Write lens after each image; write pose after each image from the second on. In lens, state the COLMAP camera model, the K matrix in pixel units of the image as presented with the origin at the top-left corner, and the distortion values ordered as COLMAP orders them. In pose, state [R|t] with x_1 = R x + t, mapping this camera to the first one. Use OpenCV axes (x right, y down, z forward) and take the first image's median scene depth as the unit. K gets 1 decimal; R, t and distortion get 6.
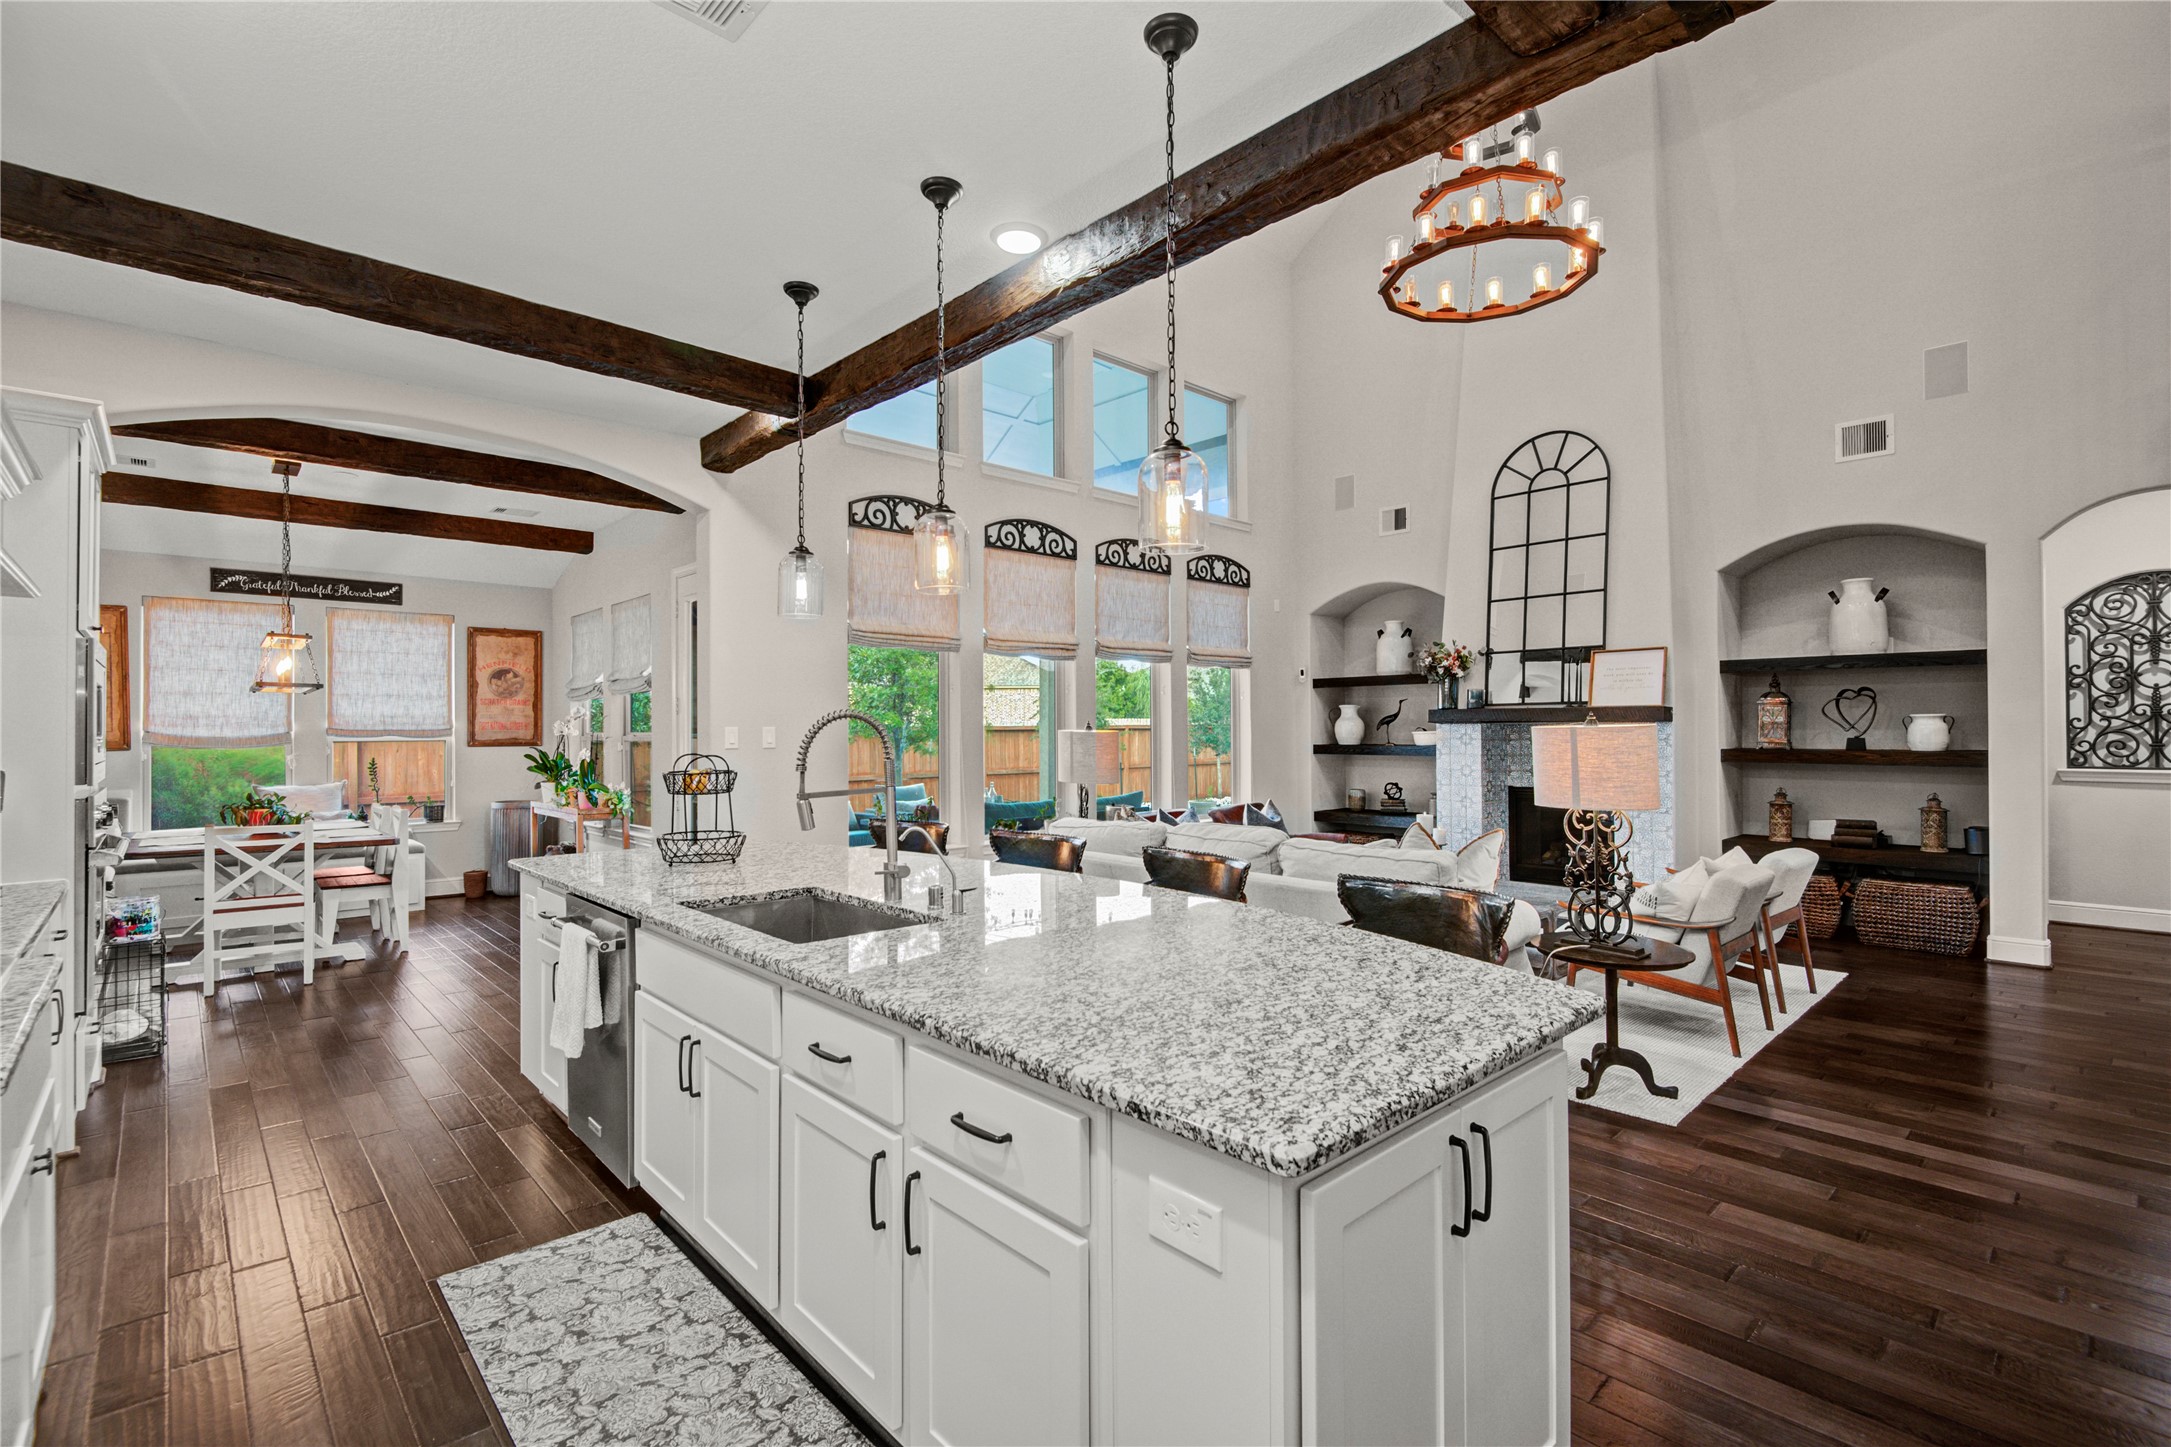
lens RADIAL K [[987.5, 0, 1082.3], [0, 987.5, 715.2], [0, 0, 1]] dist [0.005498, -0.004596]
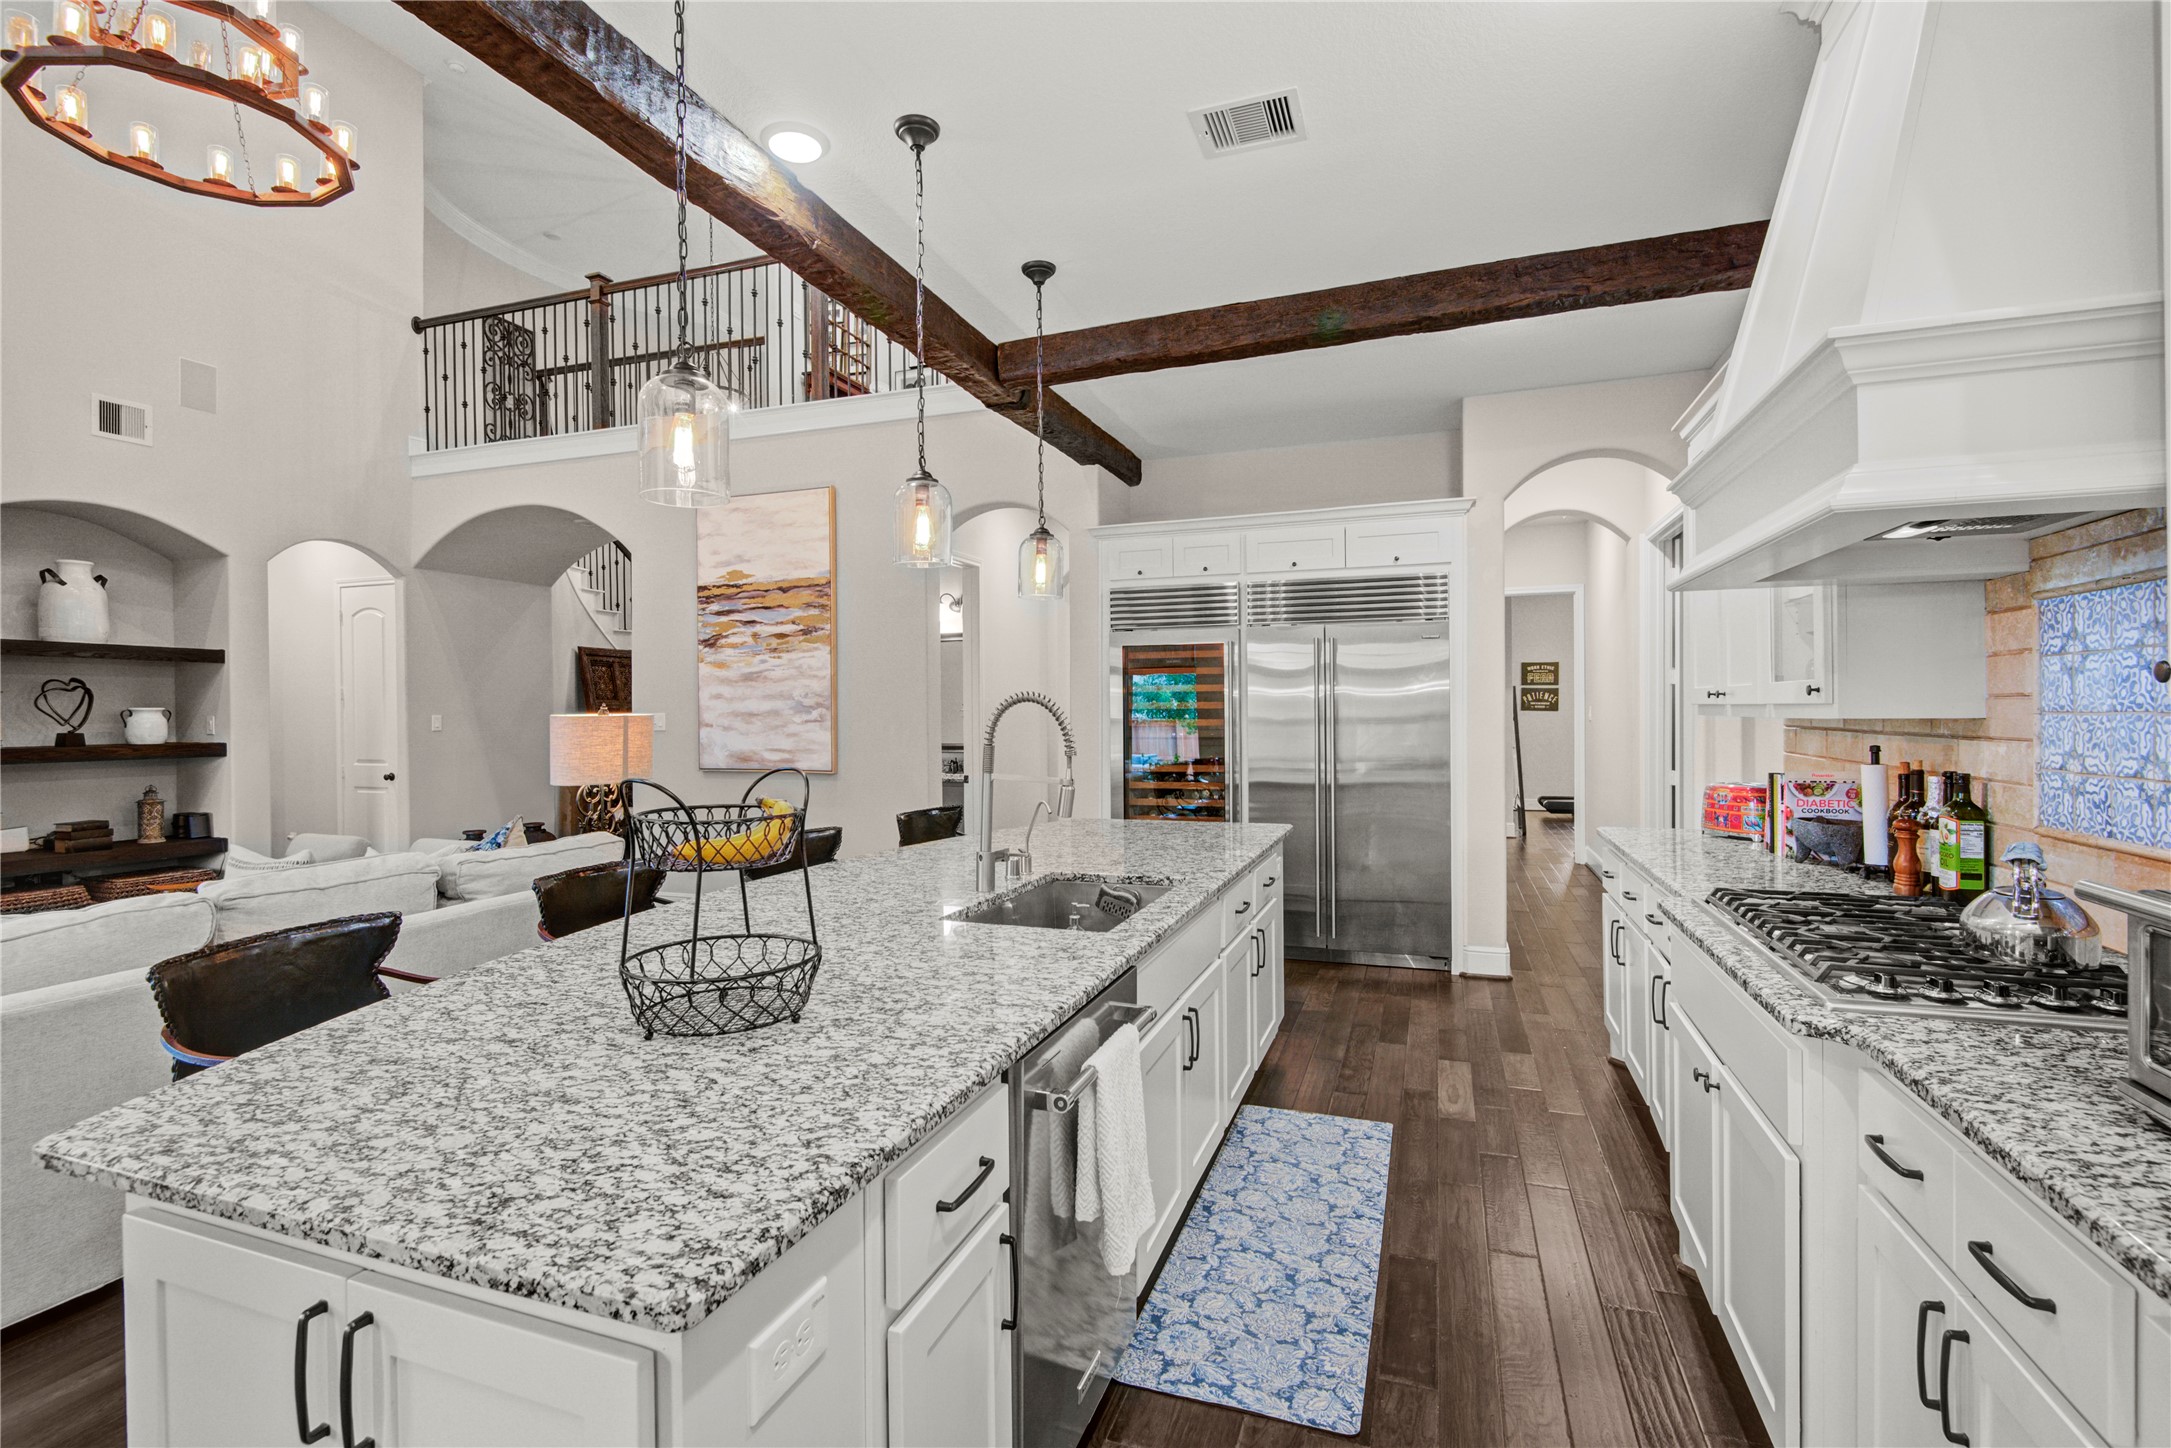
lens RADIAL K [[987.5, 0, 1083.9], [0, 987.5, 711.7], [0, 0, 1]] dist [0.005498, -0.004596]
pose [[-0.460515, 0.005772, 0.887633, -0.483189], [-0.001045, 0.999975, -0.007045, 0.008806], [-0.887651, -0.004172, -0.460497, 0.603438]]
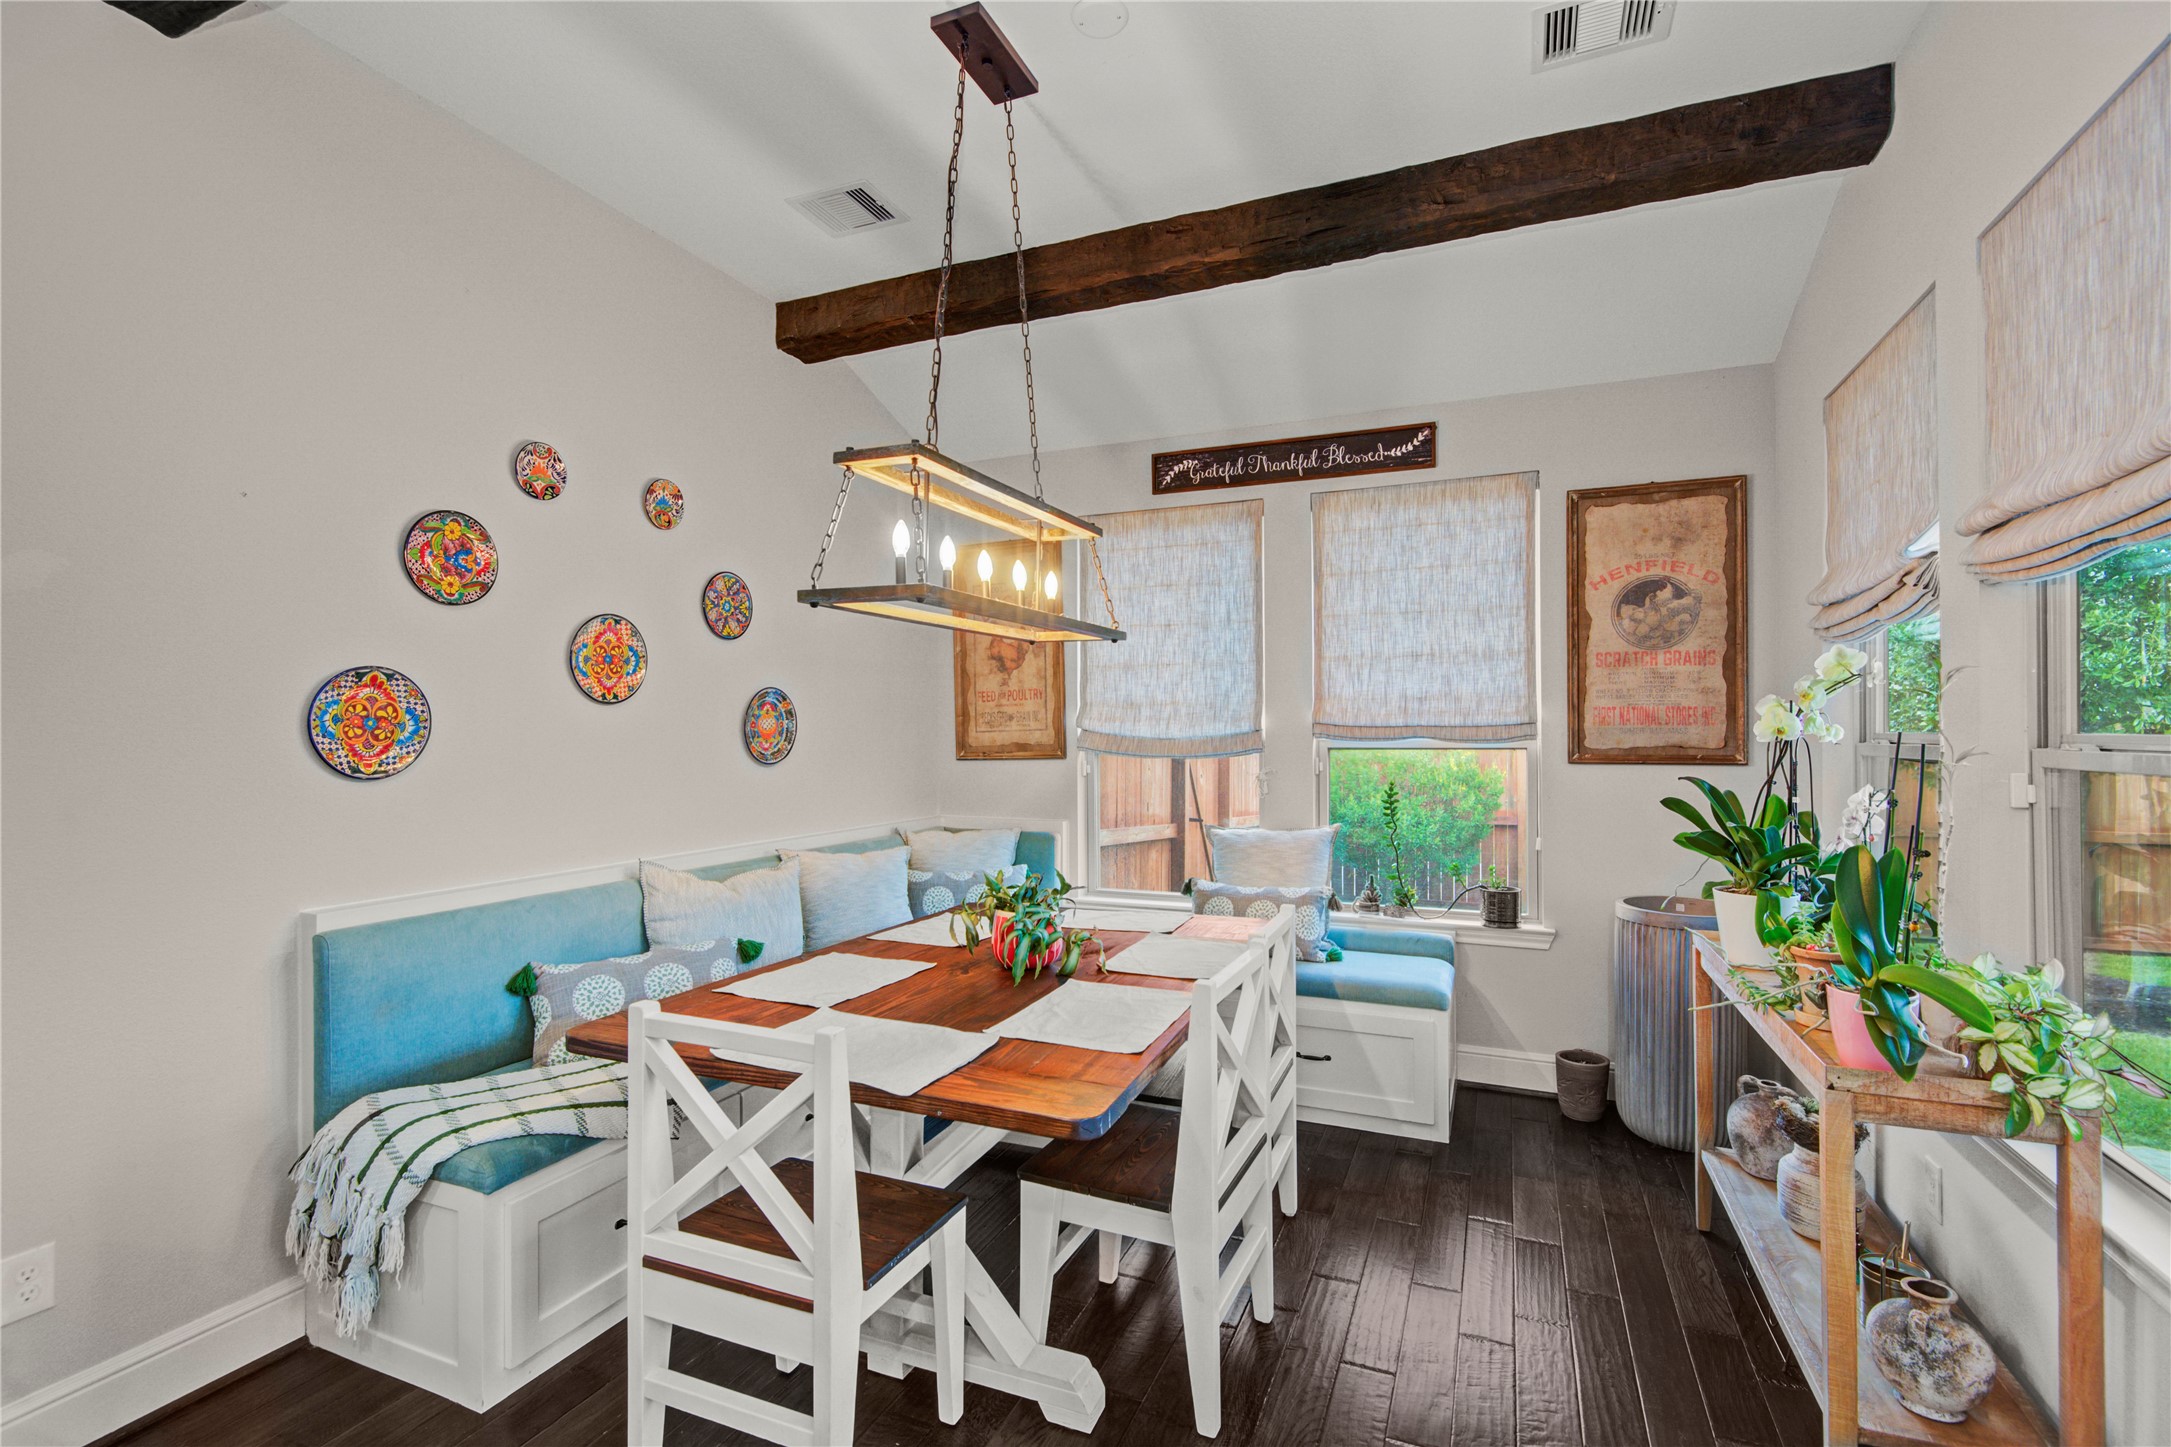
lens RADIAL K [[987.5, 0, 1081.2], [0, 987.5, 726.7], [0, 0, 1]] dist [0.005498, -0.004596]
pose [[0.408240, -0.000095, -0.912875, -0.407064], [0.015592, 0.999855, 0.006869, 0.011841], [0.912742, -0.017038, 0.408182, 0.821194]]
